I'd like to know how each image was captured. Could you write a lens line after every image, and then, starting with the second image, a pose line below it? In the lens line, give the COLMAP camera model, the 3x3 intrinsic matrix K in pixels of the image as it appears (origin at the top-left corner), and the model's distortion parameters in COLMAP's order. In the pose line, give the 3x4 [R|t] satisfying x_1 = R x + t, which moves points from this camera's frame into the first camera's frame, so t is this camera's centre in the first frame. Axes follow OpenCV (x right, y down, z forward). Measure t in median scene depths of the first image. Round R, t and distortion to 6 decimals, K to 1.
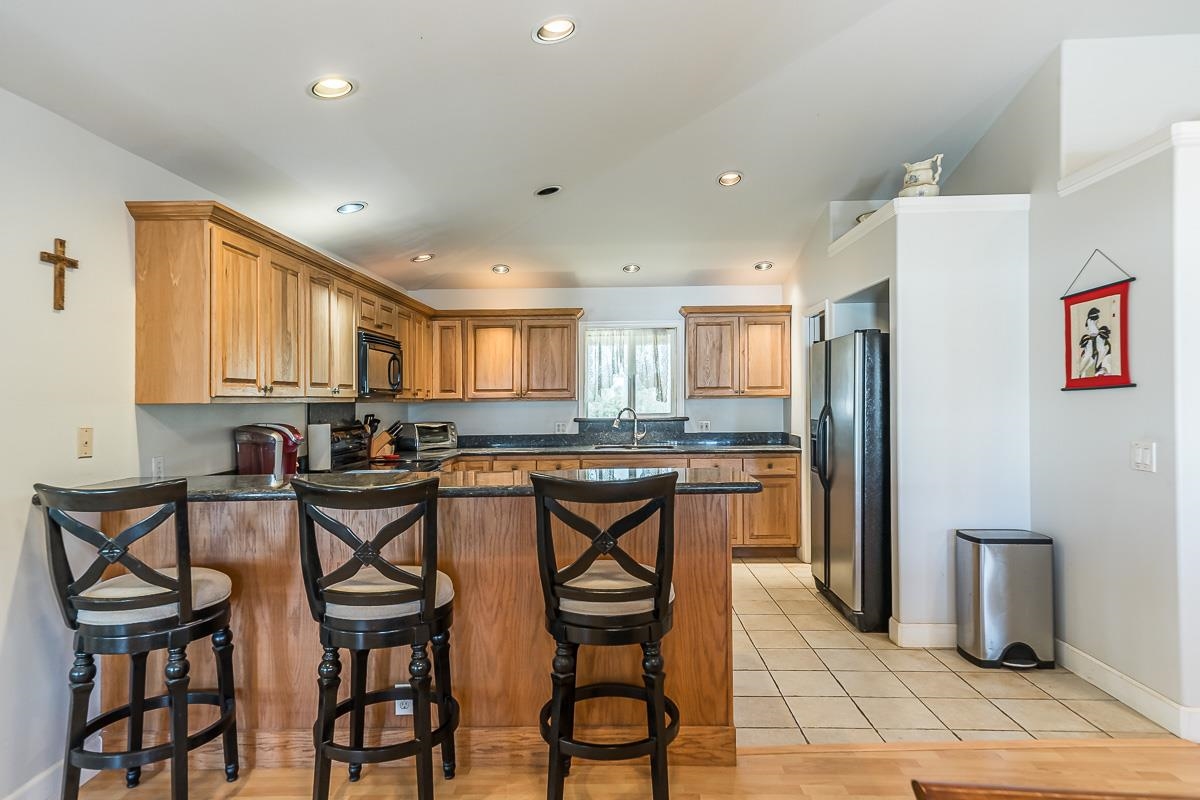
lens RADIAL K [[736.8, 0, 602.1], [0, 736.8, 400.6], [0, 0, 1]] dist [0.046731, 0.000452]
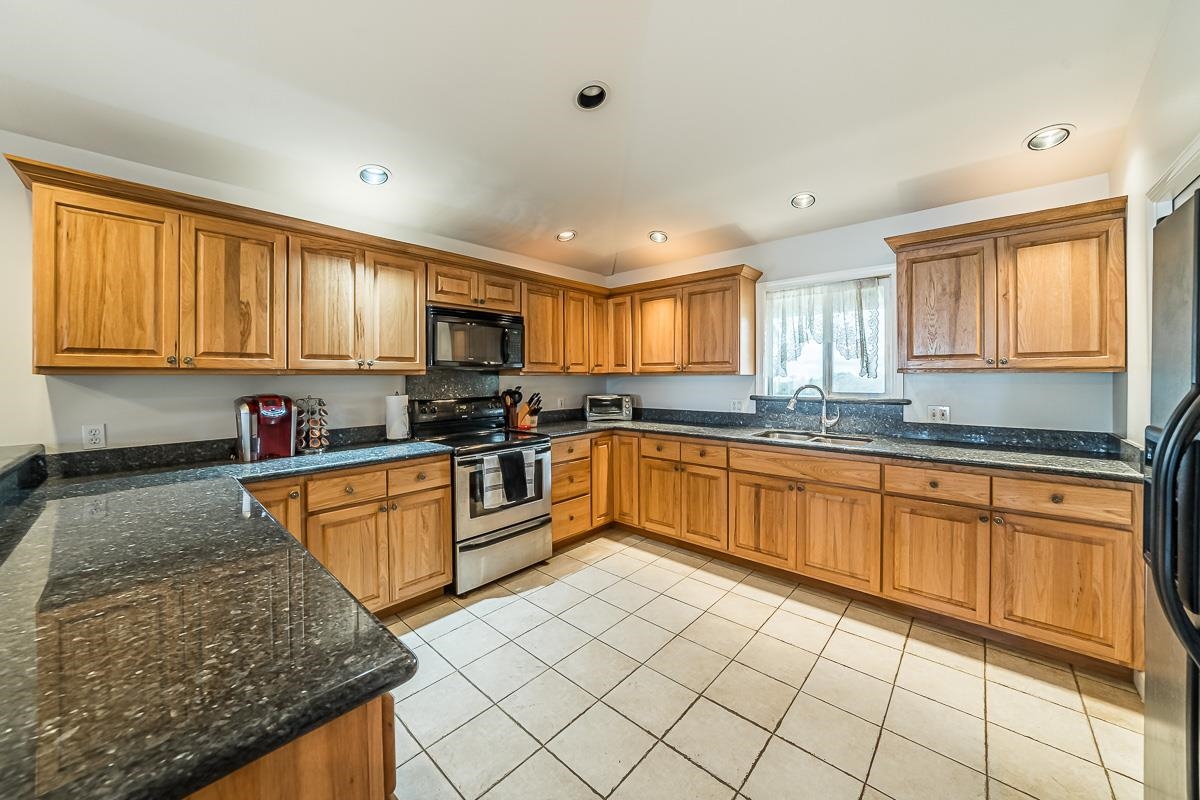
lens RADIAL K [[440.2, 0, 594.1], [0, 440.2, 374.2], [0, 0, 1]] dist [-0.010545, -0.000099]
pose [[0.751714, 0.004456, -0.659474, 0.173885], [-0.003793, 0.999990, 0.002433, -0.001652], [0.659478, 0.000672, 0.751724, 0.515581]]
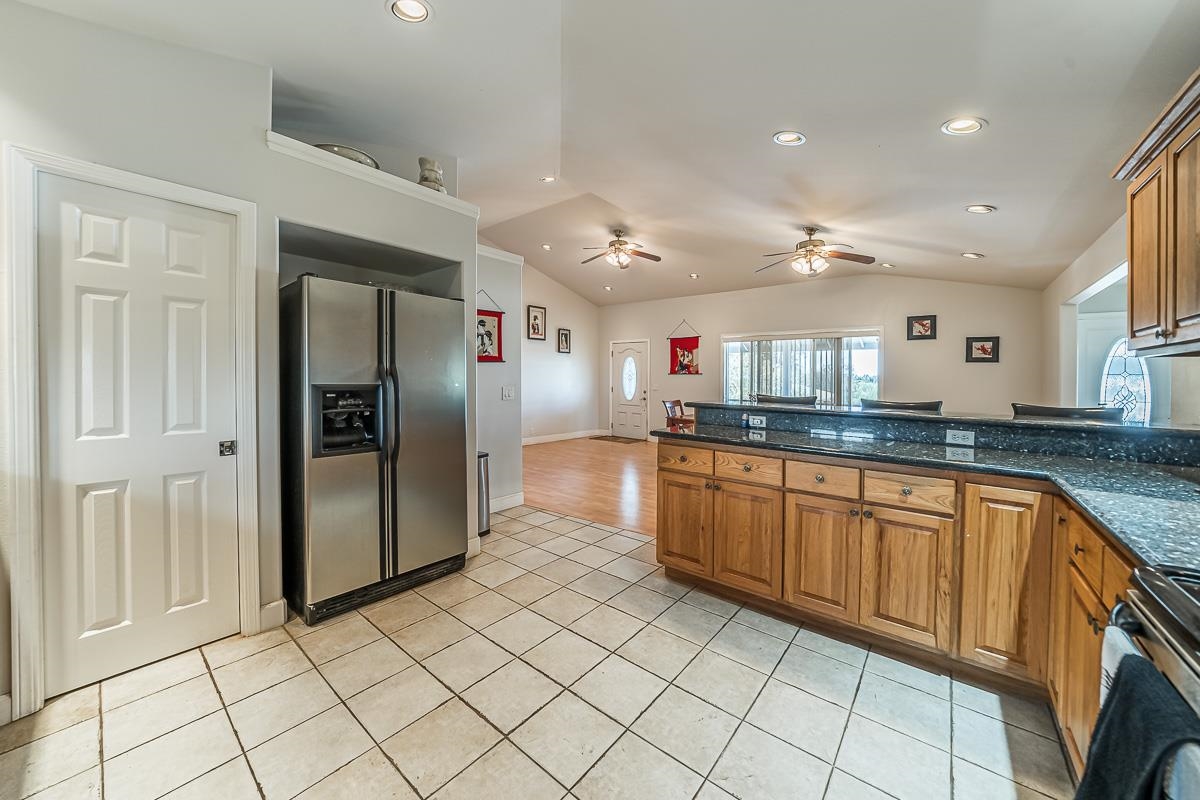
lens RADIAL K [[421.5, 0, 602.9], [0, 421.5, 387.2], [0, 0, 1]] dist [-0.002495, -0.000256]
pose [[-0.787791, -0.010067, 0.615860, -0.140647], [0.002159, 0.999815, 0.019106, 0.016108], [-0.615939, 0.016381, -0.787624, 0.919430]]
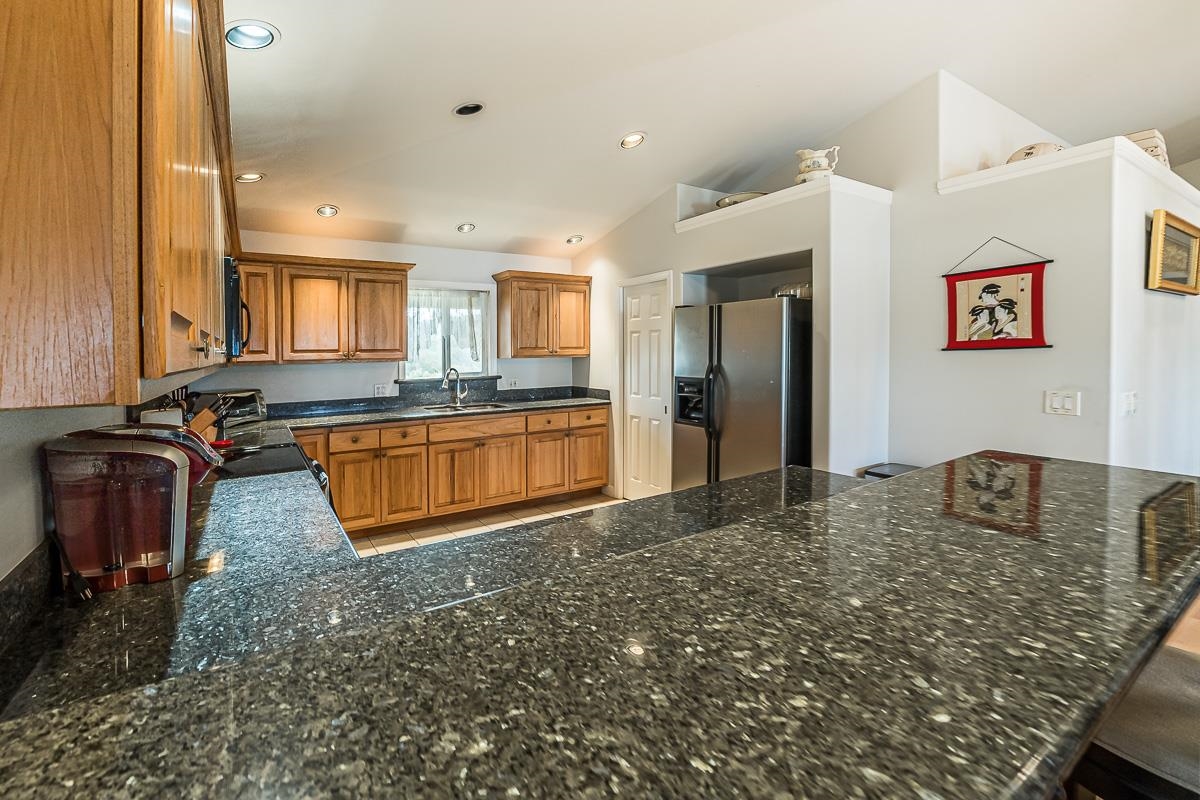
lens RADIAL K [[497.4, 0, 509.1], [0, 497.4, 364.7], [0, 0, 1]] dist [-0.020220, -0.000450]
pose [[0.867324, -0.016141, 0.497482, -0.242683], [0.008787, 0.999815, 0.017119, -0.006029], [-0.497666, -0.010477, 0.867306, 0.386176]]
